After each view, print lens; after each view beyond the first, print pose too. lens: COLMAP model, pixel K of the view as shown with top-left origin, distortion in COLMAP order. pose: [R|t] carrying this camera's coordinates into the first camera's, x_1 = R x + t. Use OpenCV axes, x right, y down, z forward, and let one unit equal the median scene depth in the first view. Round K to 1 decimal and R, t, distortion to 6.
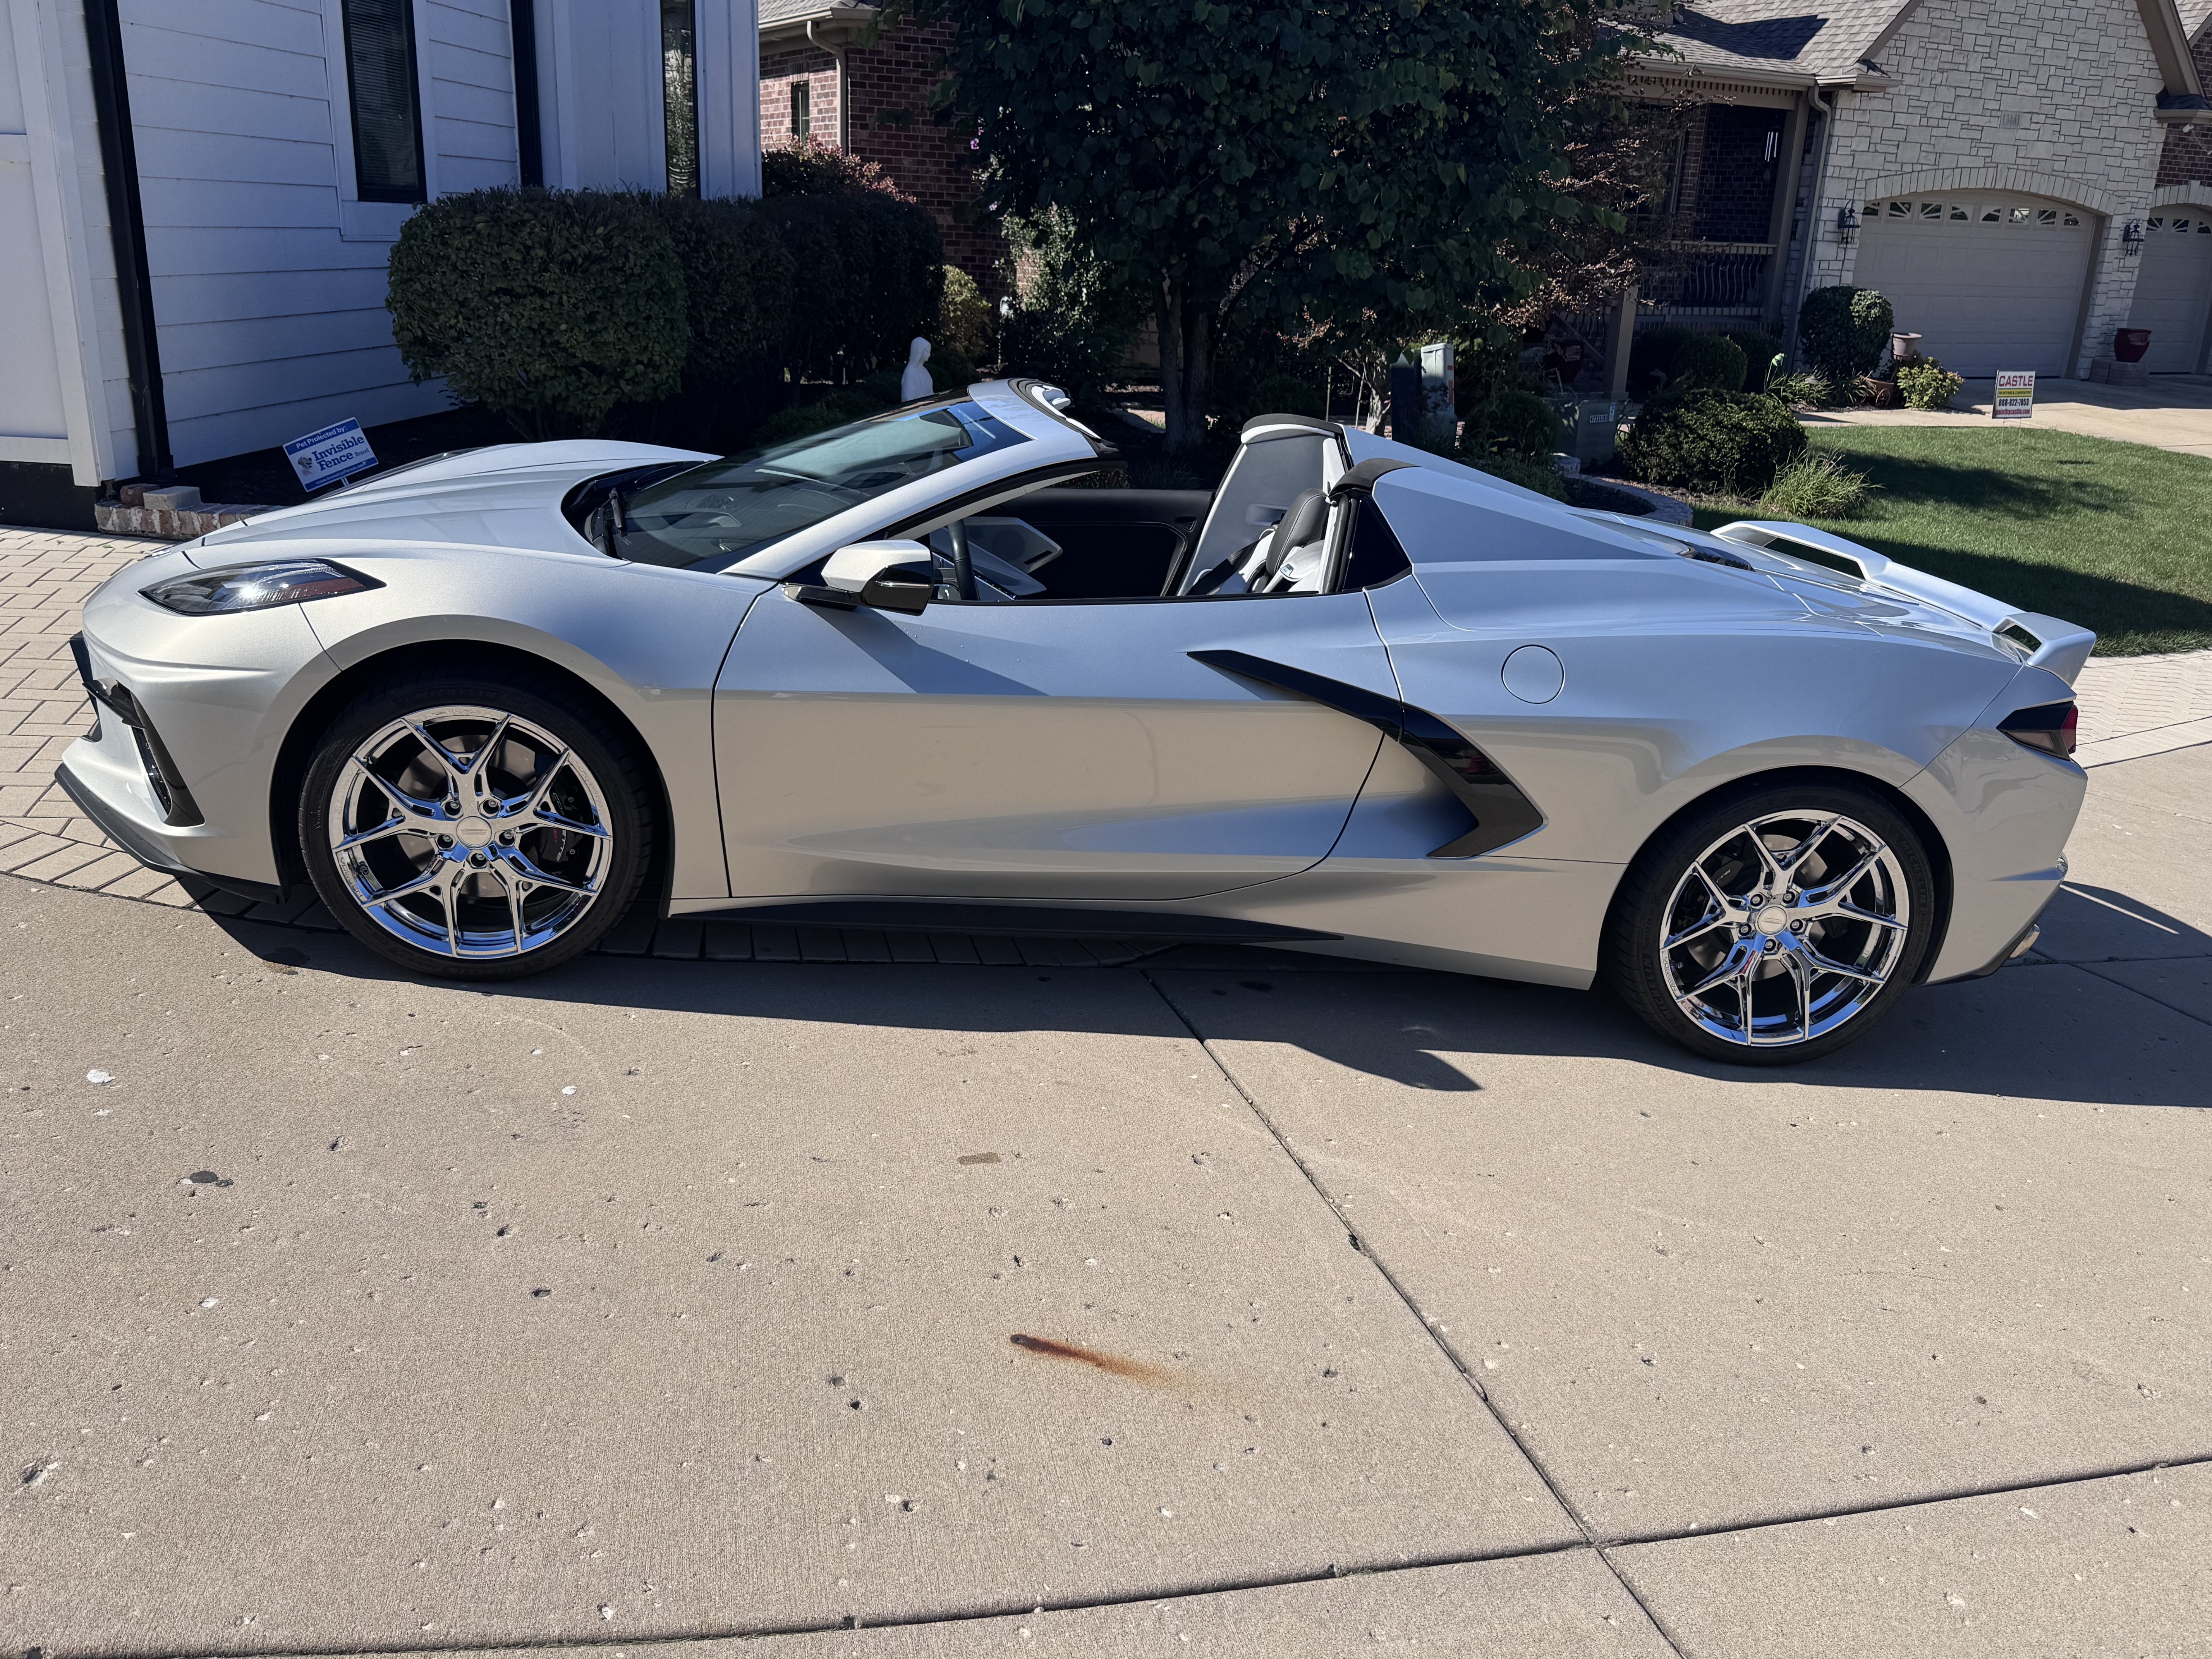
lens RADIAL K [[1797.9, 0, 1106.3], [0, 1797.9, 910.1], [0, 0, 1]] dist [0.029899, -0.012289]
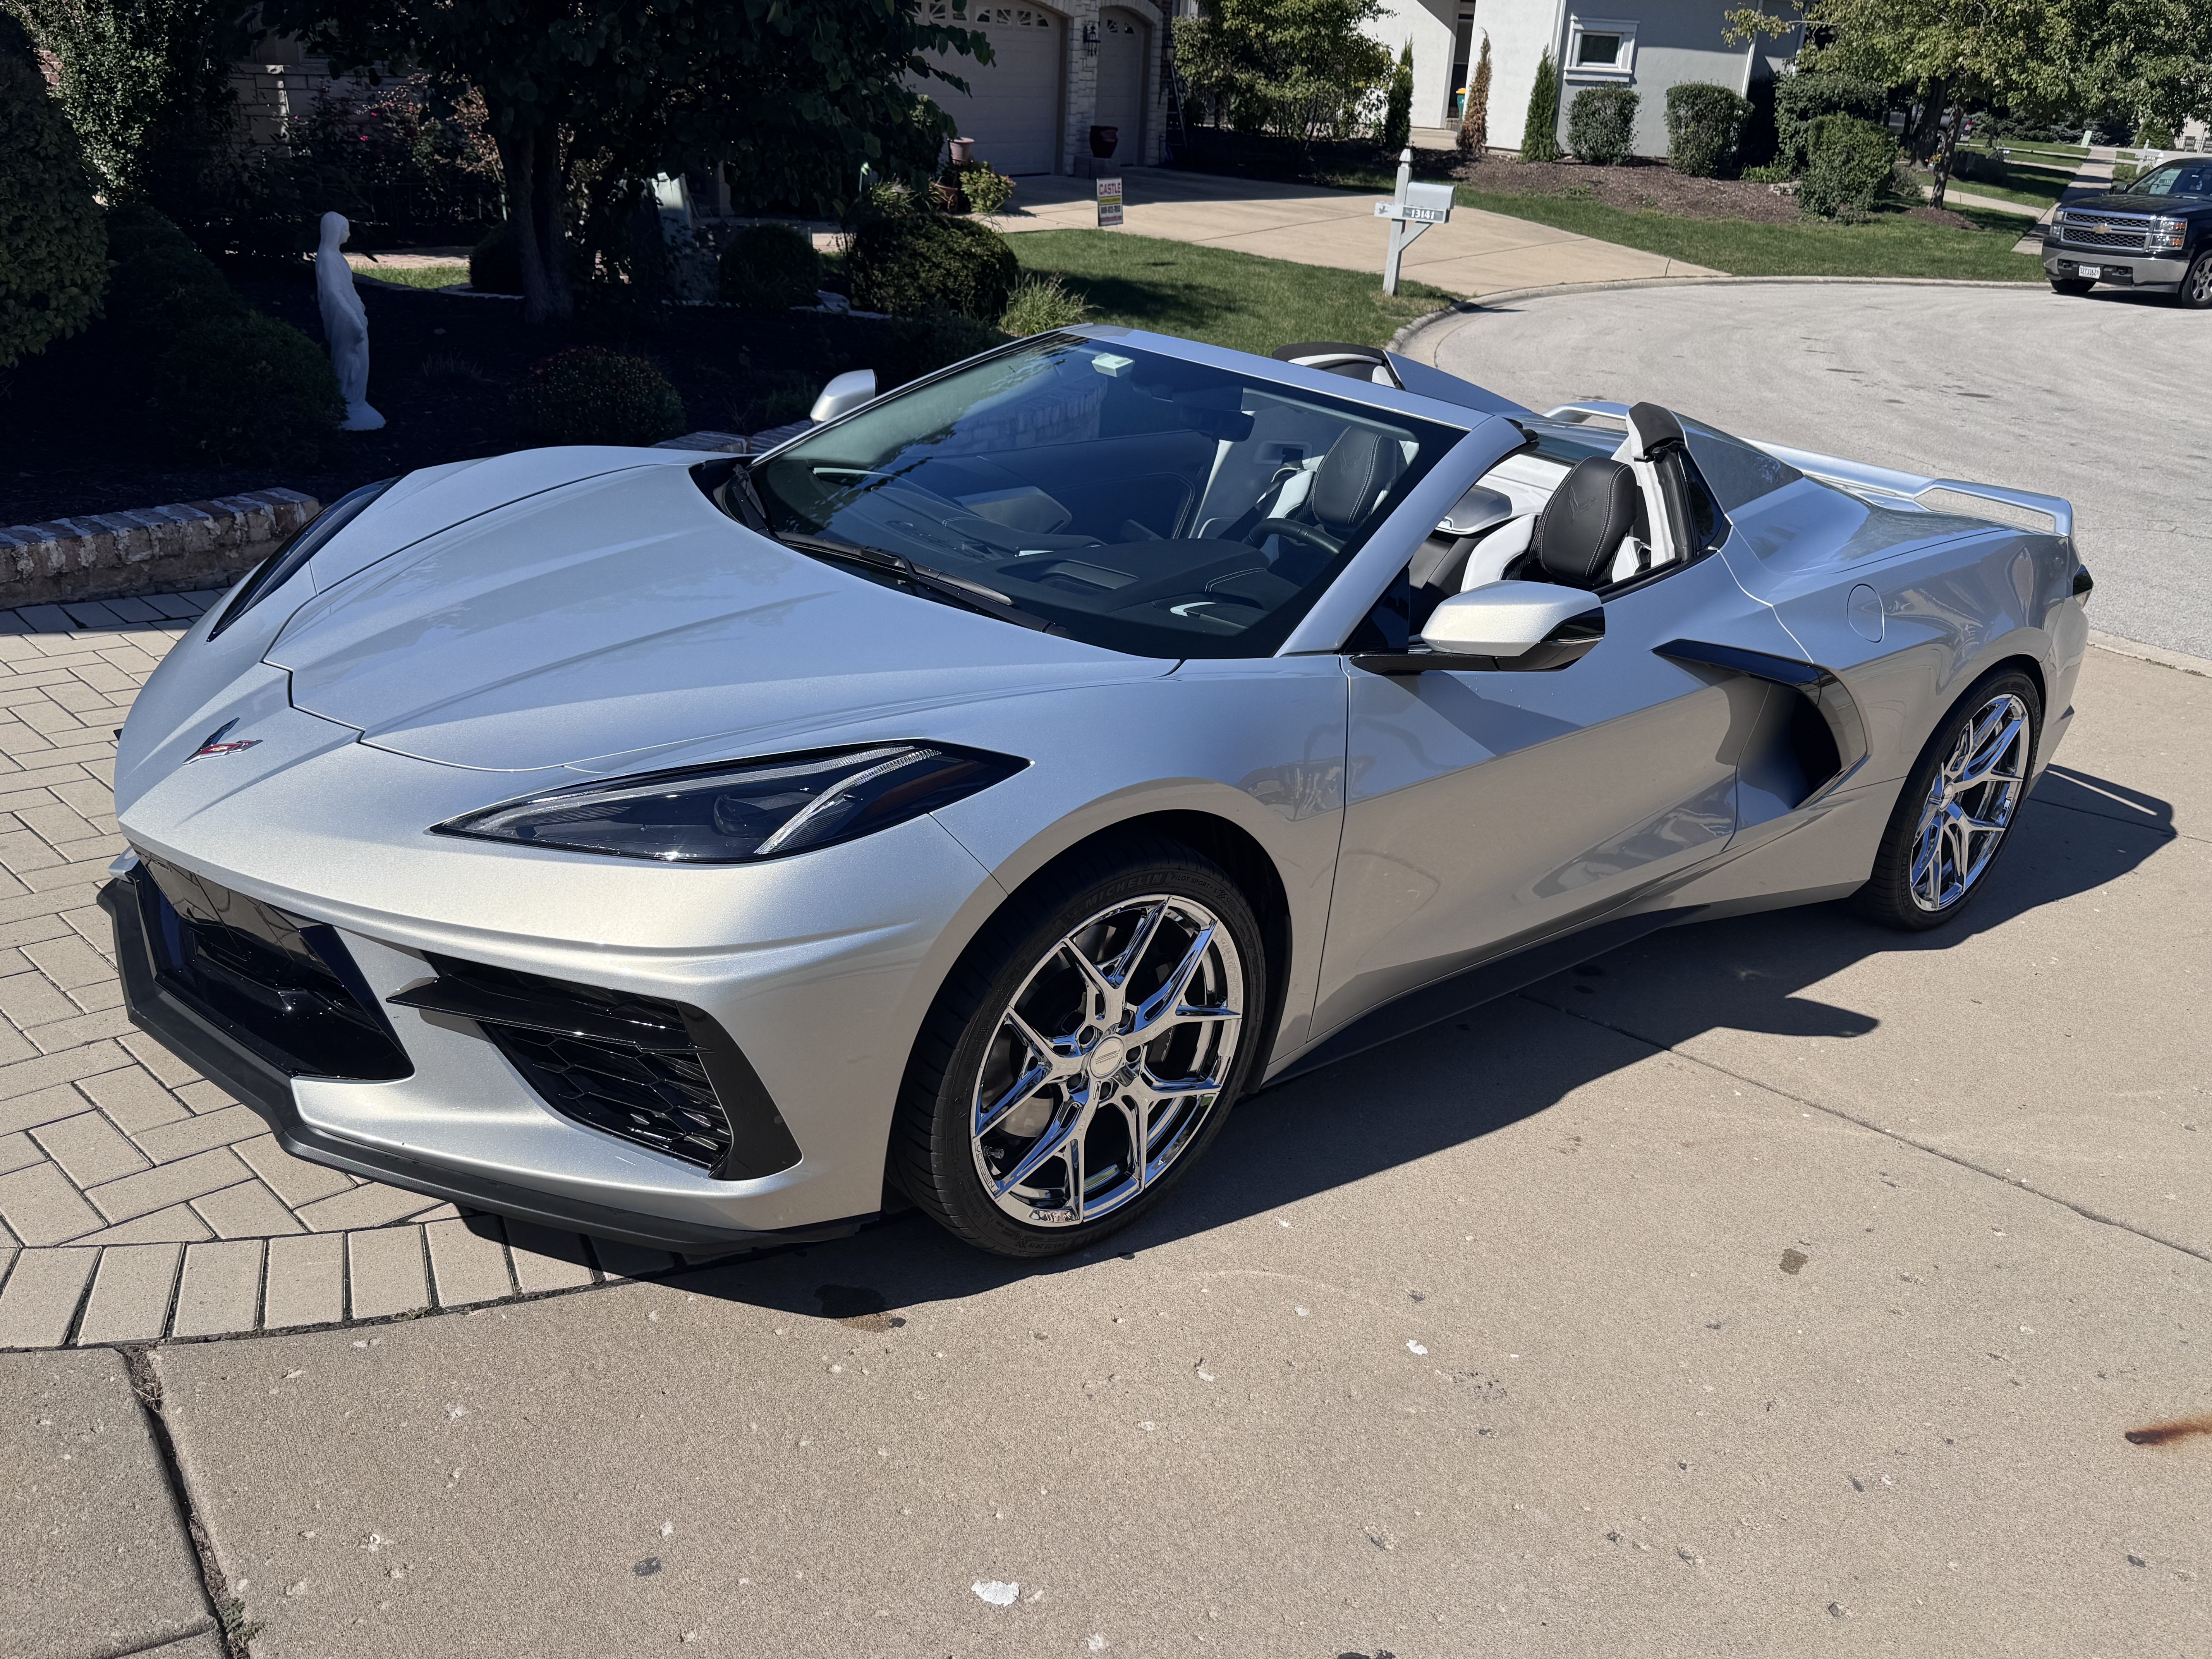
lens RADIAL K [[1806.2, 0, 963.9], [0, 1806.2, 867.7], [0, 0, 1]] dist [0.154109, -0.209638]
pose [[0.821126, -0.231860, 0.521529, -0.262396], [0.184232, 0.972528, 0.142298, -0.080635], [-0.540194, -0.020762, 0.841284, 0.137665]]
